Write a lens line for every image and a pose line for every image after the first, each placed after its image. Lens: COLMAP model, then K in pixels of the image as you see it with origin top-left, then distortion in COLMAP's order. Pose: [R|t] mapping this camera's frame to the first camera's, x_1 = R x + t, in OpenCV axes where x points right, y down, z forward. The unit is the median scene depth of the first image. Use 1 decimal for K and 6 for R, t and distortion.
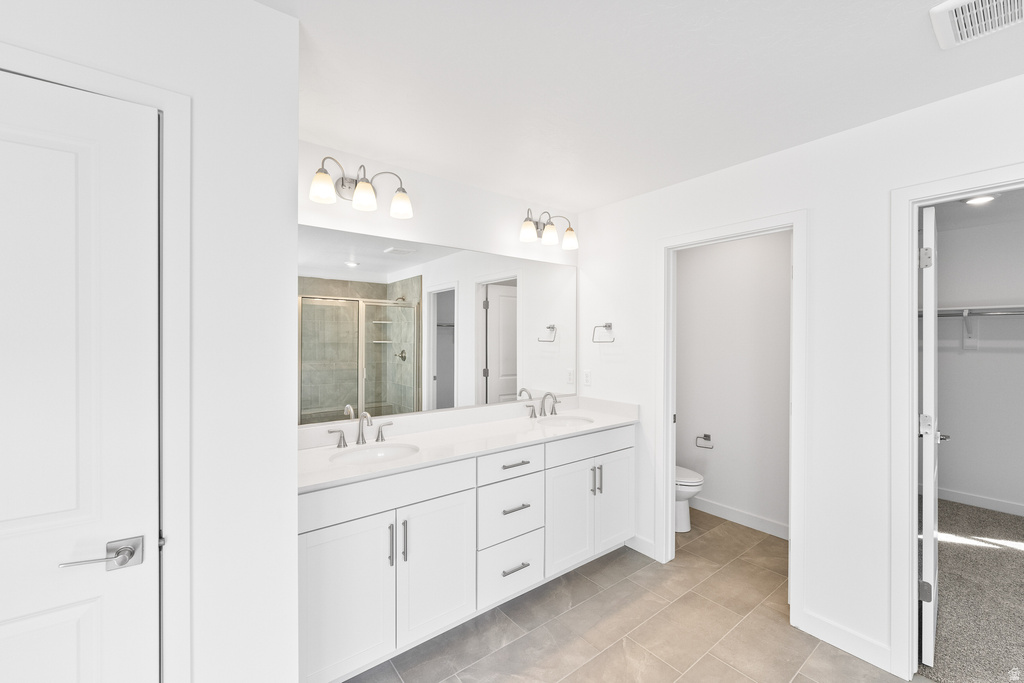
lens RADIAL K [[416.4, 0, 505.6], [0, 416.4, 337.6], [0, 0, 1]] dist [0.001126, -0.000950]
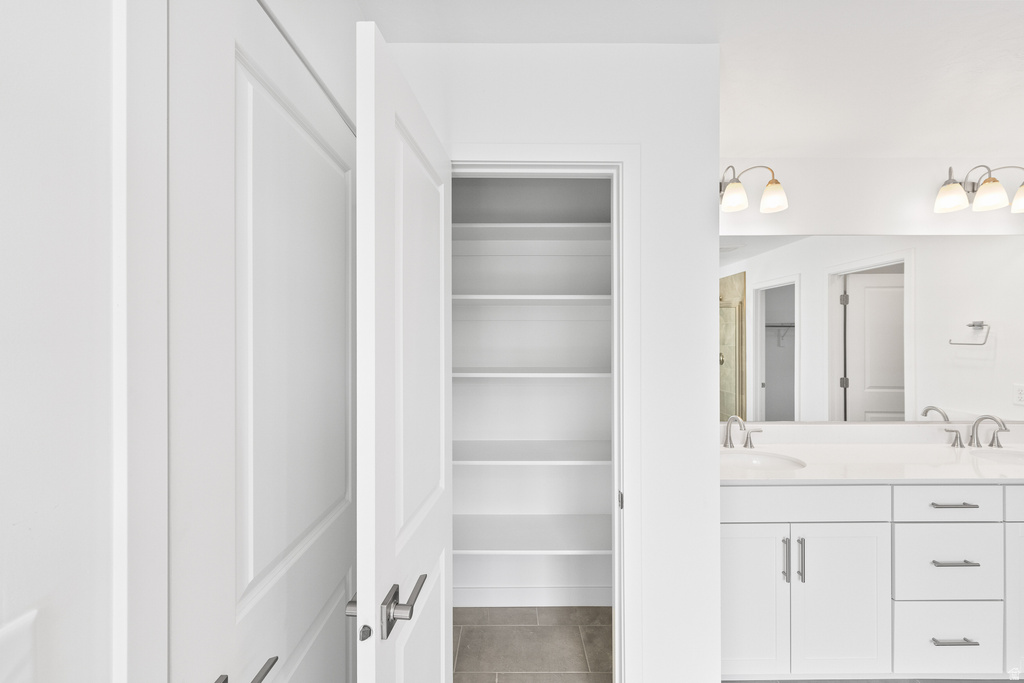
lens RADIAL K [[416.4, 0, 509.3], [0, 416.4, 338.7], [0, 0, 1]] dist [0.001126, -0.000950]
pose [[0.791615, -0.006583, -0.610985, -0.107464], [0.004132, 0.999977, -0.005421, 0.000077], [0.611006, 0.001767, 0.791624, -0.072785]]
